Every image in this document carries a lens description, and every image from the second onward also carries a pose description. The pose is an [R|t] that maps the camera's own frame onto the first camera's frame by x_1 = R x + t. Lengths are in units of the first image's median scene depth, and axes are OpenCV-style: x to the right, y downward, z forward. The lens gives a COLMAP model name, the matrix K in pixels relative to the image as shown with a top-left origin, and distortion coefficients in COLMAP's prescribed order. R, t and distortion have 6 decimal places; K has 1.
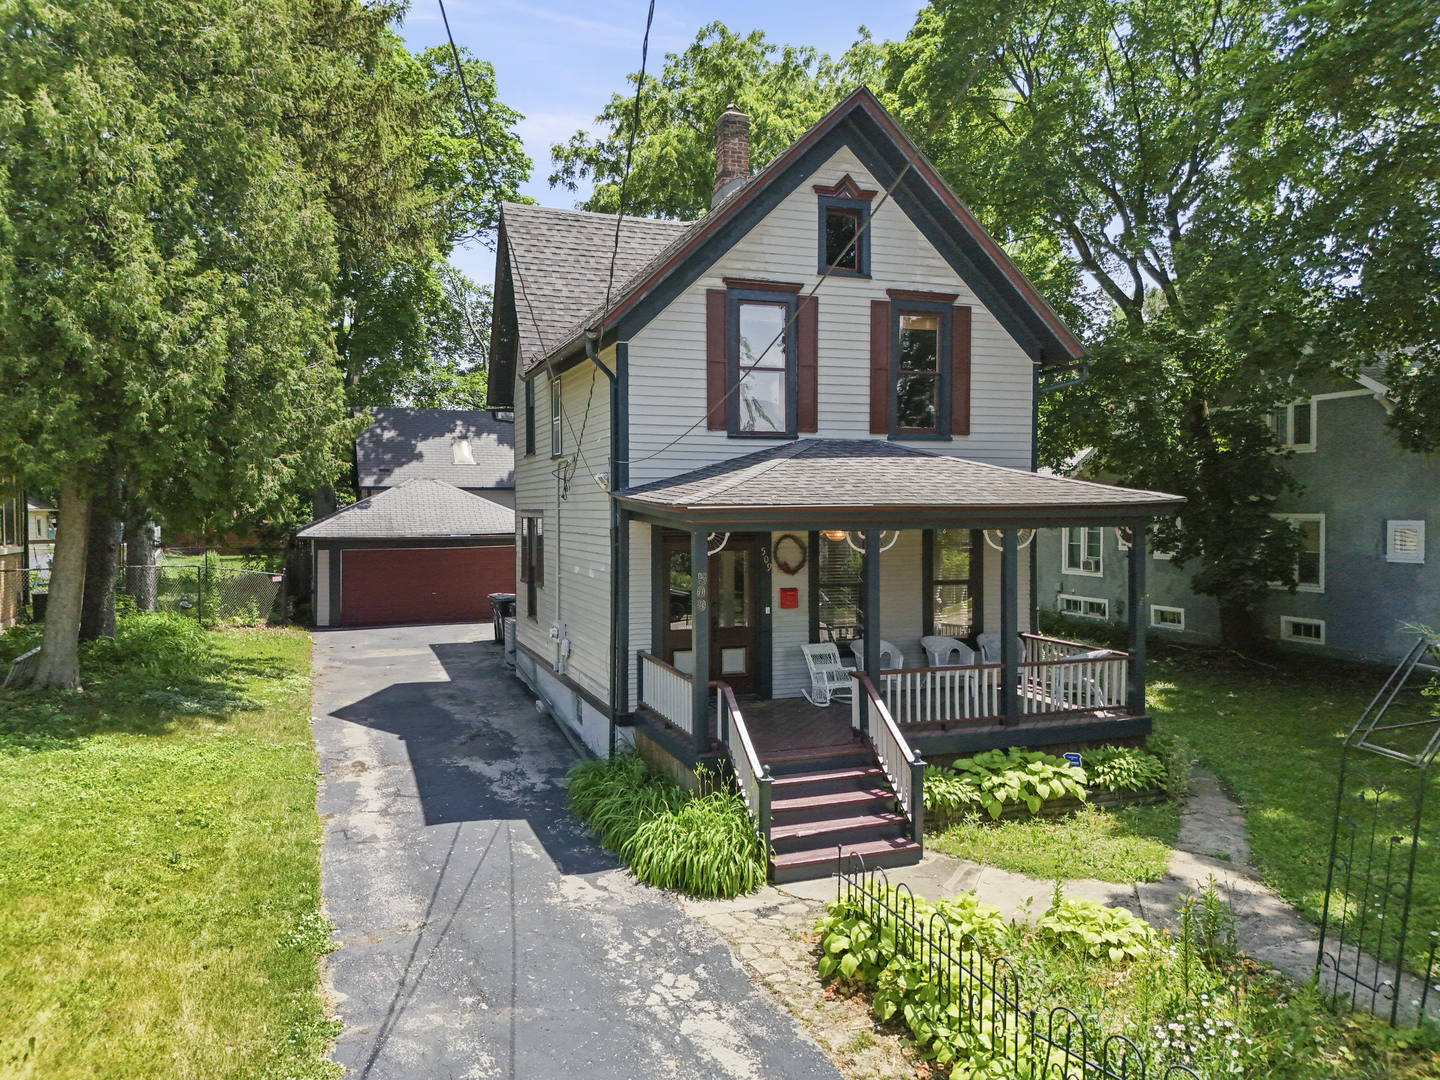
lens RADIAL K [[1187.2, 0, 723.3], [0, 1187.2, 565.0], [0, 0, 1]] dist [0.080902, -0.117578]
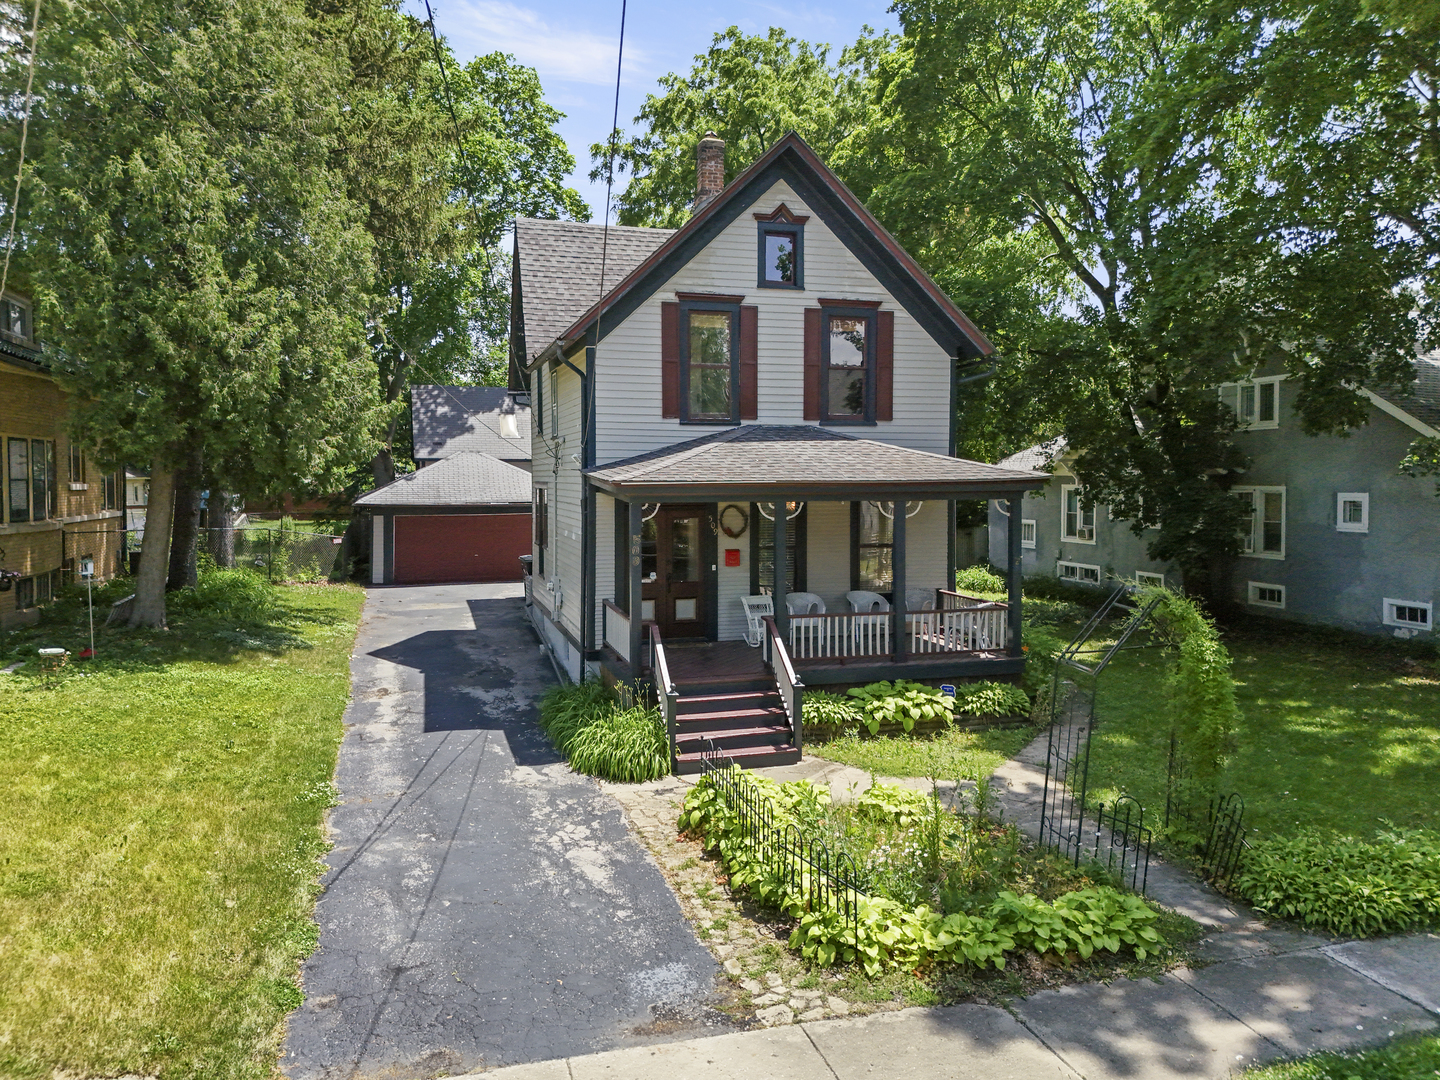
lens RADIAL K [[1239.5, 0, 721.3], [0, 1239.5, 538.5], [0, 0, 1]] dist [0.092351, -0.158943]
pose [[0.996643, 0.006238, -0.081636, 0.145723], [-0.005903, 0.999973, 0.004350, 0.003377], [0.081661, -0.003853, 0.996653, -0.248455]]
